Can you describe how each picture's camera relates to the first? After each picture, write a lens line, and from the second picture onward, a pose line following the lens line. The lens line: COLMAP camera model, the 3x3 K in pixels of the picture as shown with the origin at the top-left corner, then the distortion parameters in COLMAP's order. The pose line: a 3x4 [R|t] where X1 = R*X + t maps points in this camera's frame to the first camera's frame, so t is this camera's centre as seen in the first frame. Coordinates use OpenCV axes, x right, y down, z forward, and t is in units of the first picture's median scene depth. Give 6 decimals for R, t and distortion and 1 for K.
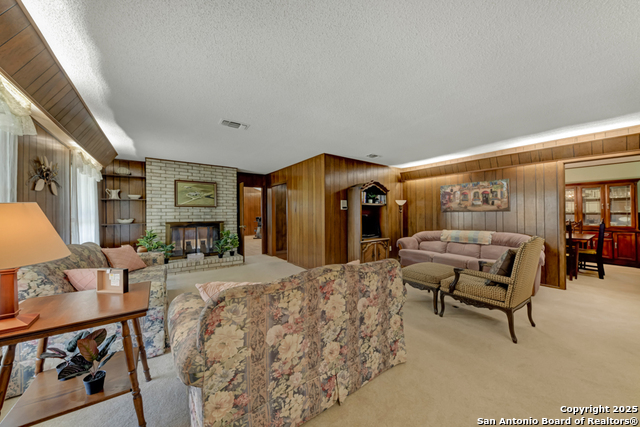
lens RADIAL K [[227.2, 0, 321.0], [0, 227.2, 212.1], [0, 0, 1]] dist [0.000757, -0.000027]
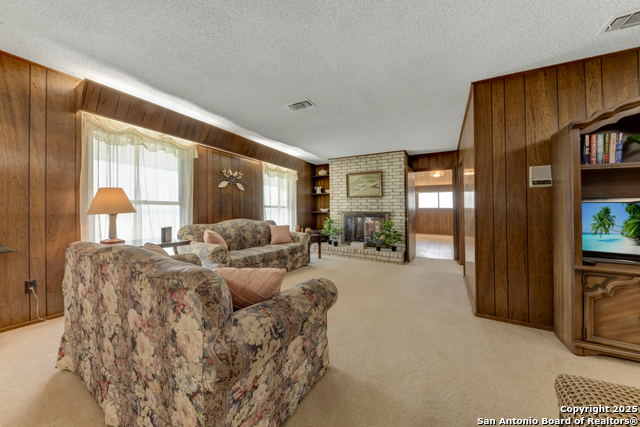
lens RADIAL K [[227.2, 0, 320.3], [0, 227.2, 210.7], [0, 0, 1]] dist [0.000757, -0.000027]
pose [[0.417651, 0.006219, -0.908586, 0.311787], [-0.002156, 0.999981, 0.005853, 0.032857], [0.908605, -0.000486, 0.417656, 0.398489]]
